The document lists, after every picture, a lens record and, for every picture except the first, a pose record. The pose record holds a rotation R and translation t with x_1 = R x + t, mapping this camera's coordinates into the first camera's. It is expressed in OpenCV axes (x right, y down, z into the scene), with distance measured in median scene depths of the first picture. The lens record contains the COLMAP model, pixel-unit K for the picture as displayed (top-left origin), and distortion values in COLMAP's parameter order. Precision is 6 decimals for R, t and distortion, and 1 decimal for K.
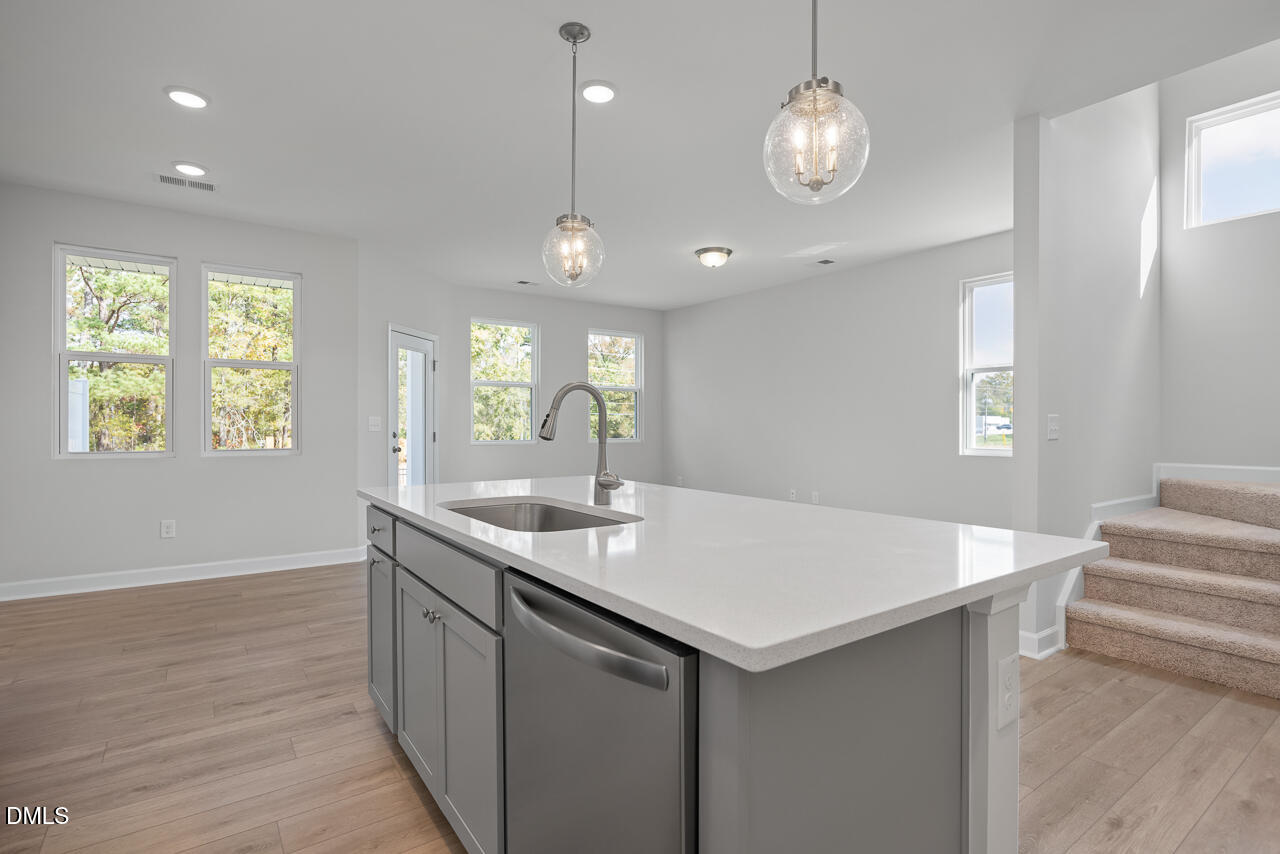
lens RADIAL K [[622.6, 0, 640.0], [0, 622.6, 427.0], [0, 0, 1]] dist [0.000149, -0.000018]
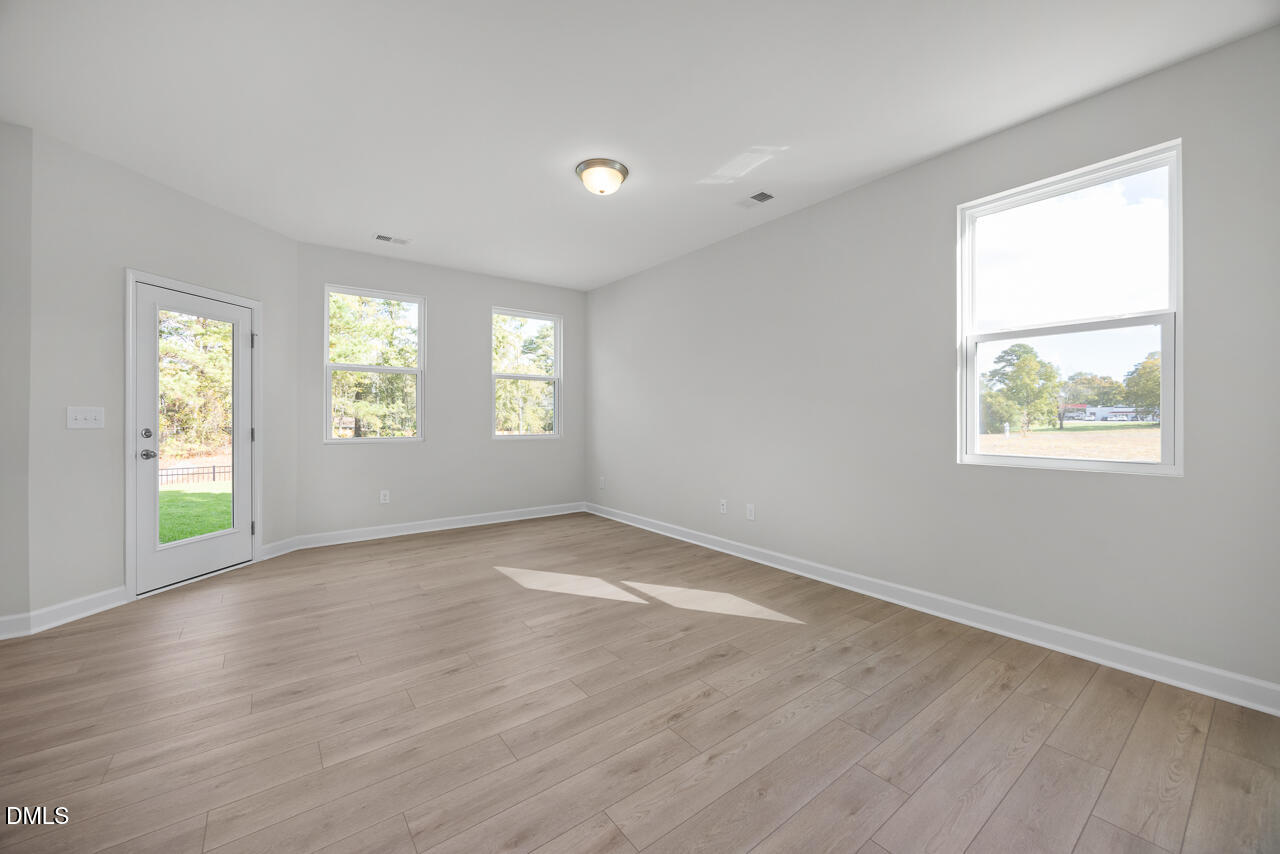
lens RADIAL K [[489.1, 0, 642.8], [0, 489.1, 419.3], [0, 0, 1]] dist [-0.001985, -0.000056]
pose [[0.999205, -0.000090, 0.039862, 0.139748], [0.000062, 1.000000, 0.000706, -0.003215], [-0.039862, -0.000703, 0.999205, 0.443915]]
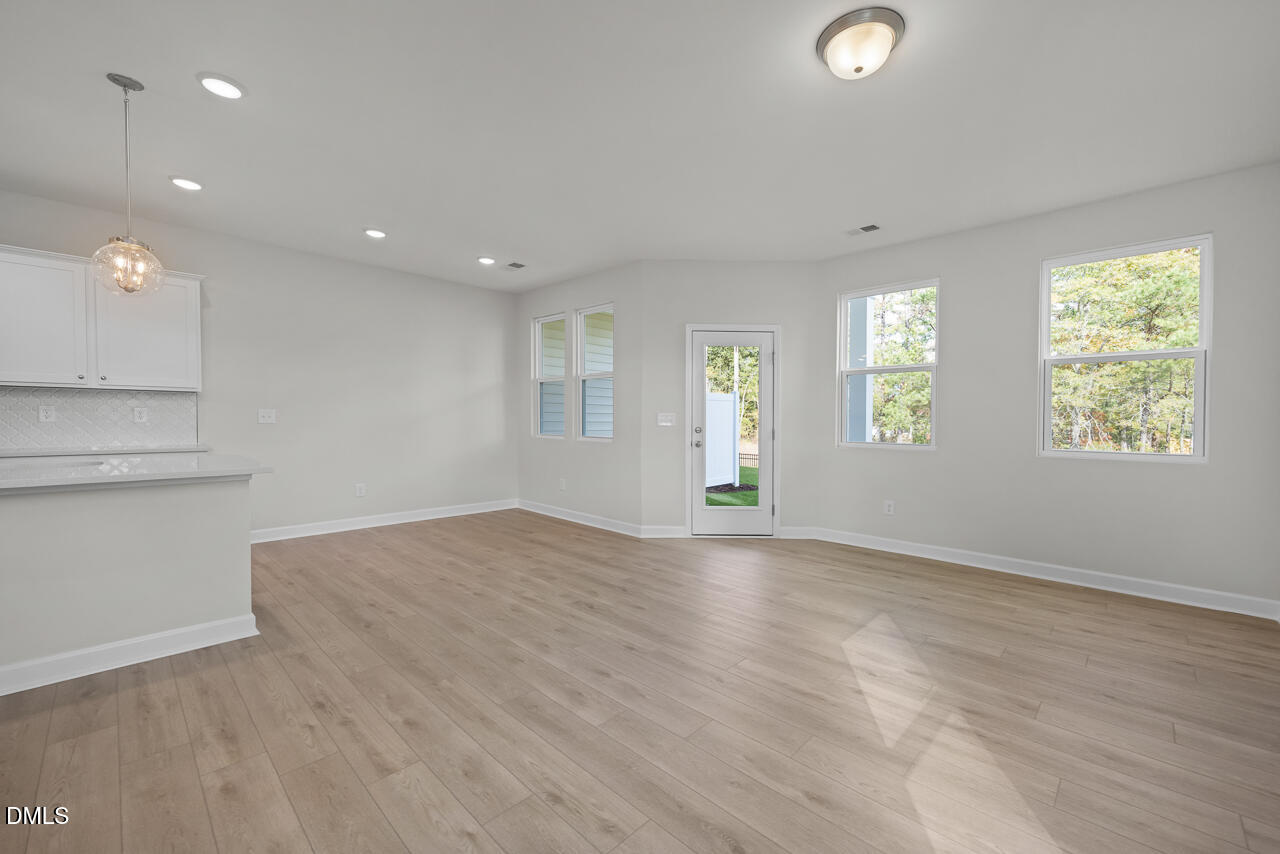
lens RADIAL K [[514.2, 0, 651.2], [0, 514.2, 426.8], [0, 0, 1]] dist [-0.000286, -0.000026]
pose [[0.195297, 0.015240, -0.980626, 0.450898], [-0.012280, 0.999839, 0.013093, -0.003218], [0.980667, 0.009485, 0.195453, 0.769104]]
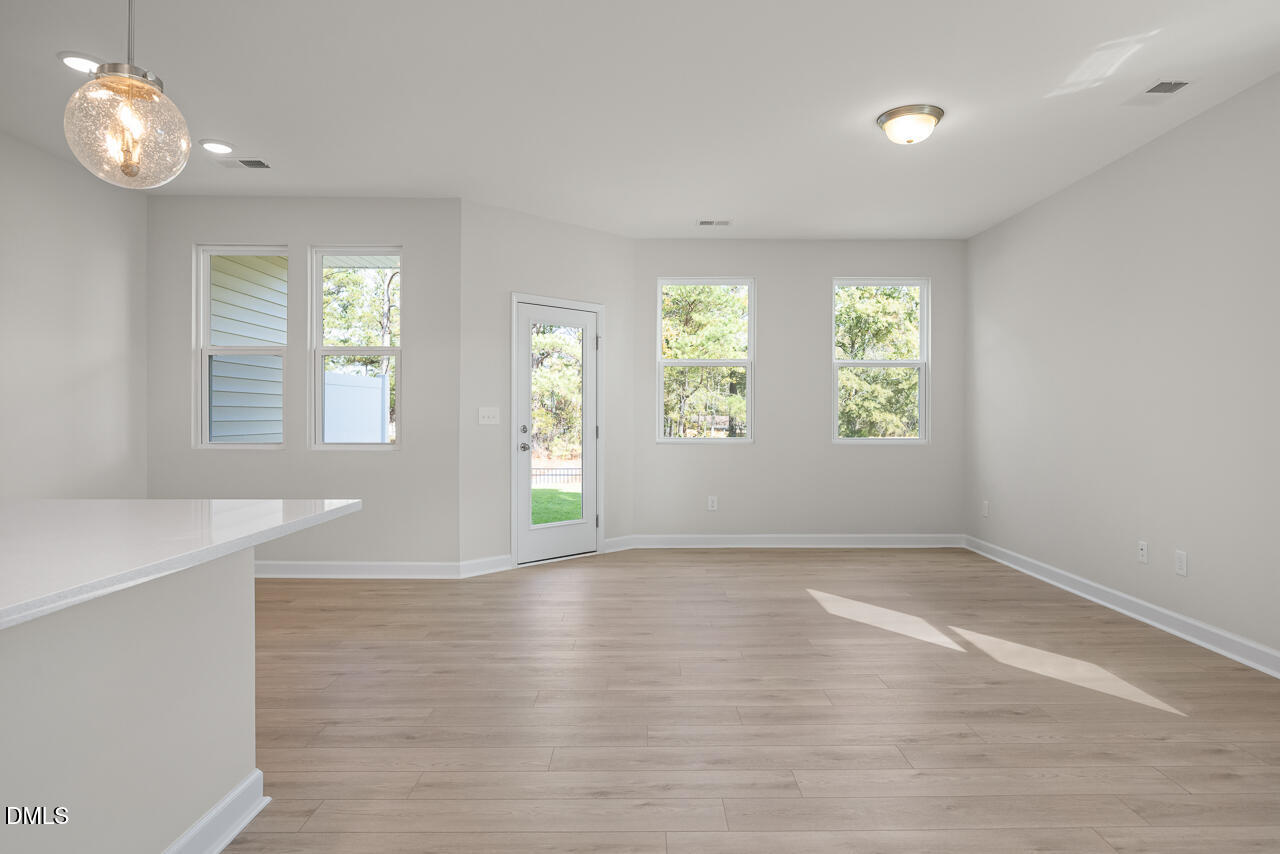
lens RADIAL K [[732.2, 0, 655.0], [0, 732.2, 418.3], [0, 0, 1]] dist [-0.001585, 0.001337]
pose [[0.825366, 0.002222, -0.564594, 0.301599], [-0.002004, 0.999997, 0.001006, -0.002966], [0.564595, 0.000302, 0.825368, 0.305583]]
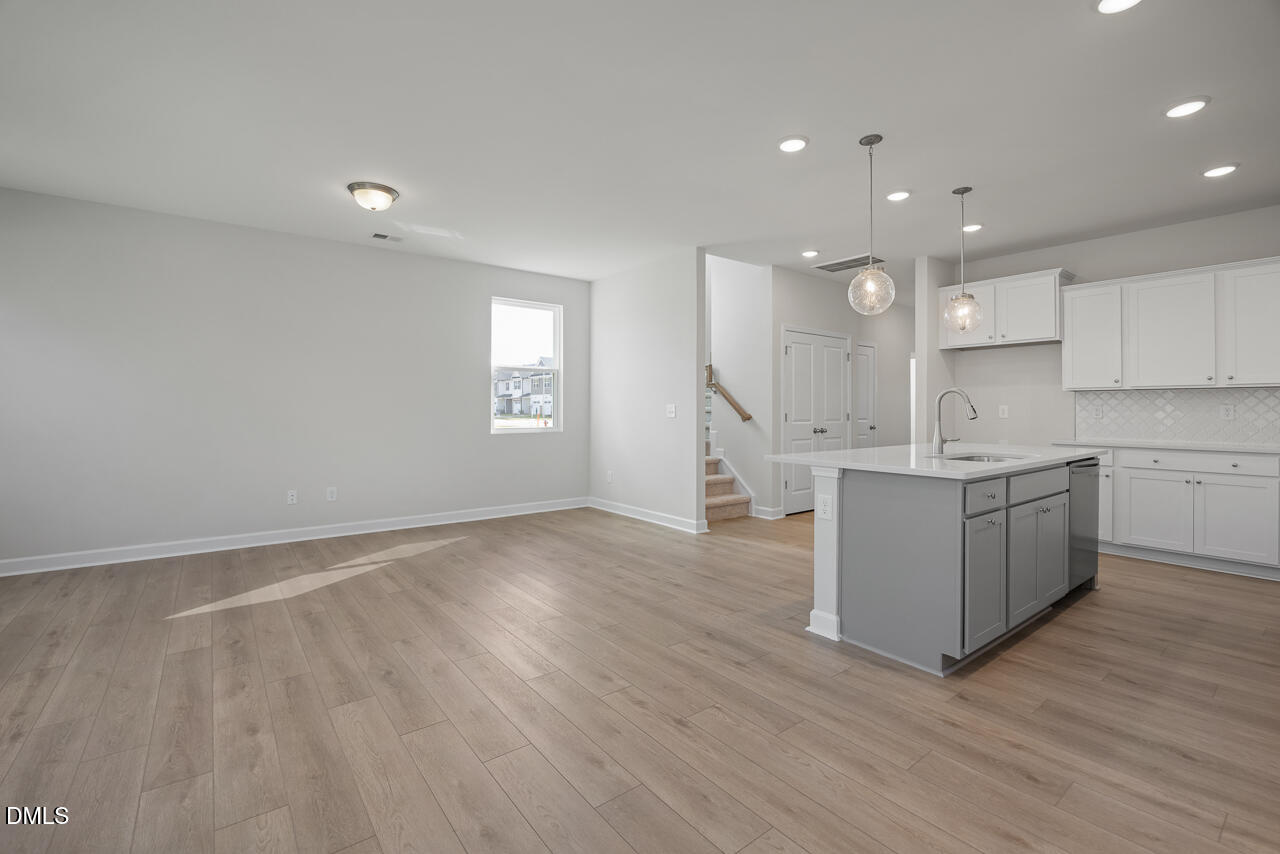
lens RADIAL K [[560.1, 0, 640.0], [0, 560.1, 427.0], [0, 0, 1]] dist [-0.008428, 0.000325]
pose [[-0.036920, -0.032154, 0.998801, -0.584848], [0.002897, 0.999475, 0.032283, -0.004698], [-0.999314, 0.004085, -0.036807, 0.679987]]
